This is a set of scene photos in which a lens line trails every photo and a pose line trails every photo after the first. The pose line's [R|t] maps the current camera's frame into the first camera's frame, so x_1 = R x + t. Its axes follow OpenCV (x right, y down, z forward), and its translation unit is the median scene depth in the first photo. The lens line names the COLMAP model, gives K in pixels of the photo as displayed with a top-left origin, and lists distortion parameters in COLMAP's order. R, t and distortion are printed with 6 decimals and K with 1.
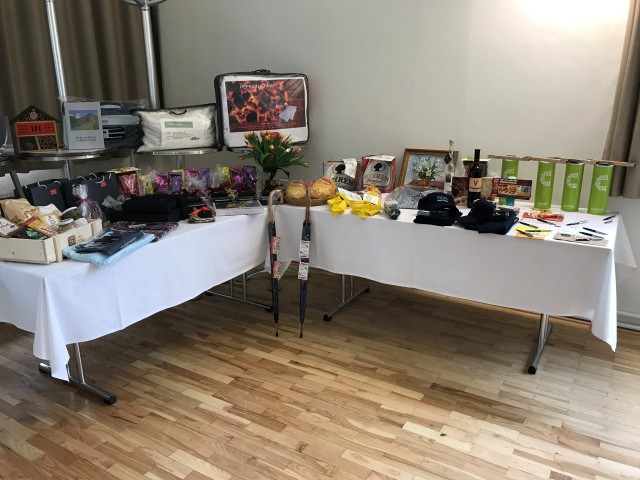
lens RADIAL K [[532.0, 0, 320.0], [0, 532.0, 240.0], [0, 0, 1]] dist [-0.009797, 0.004874]
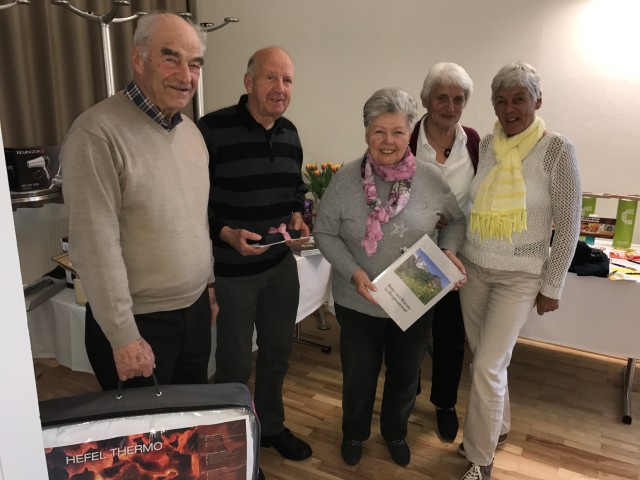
lens RADIAL K [[532.0, 0, 320.0], [0, 532.0, 240.0], [0, 0, 1]] dist [-0.009797, 0.004874]
pose [[0.999659, 0.008038, 0.024859, -0.163450], [-0.006756, 0.998663, -0.051245, -0.021078], [-0.025238, 0.051060, 0.998377, 0.053541]]
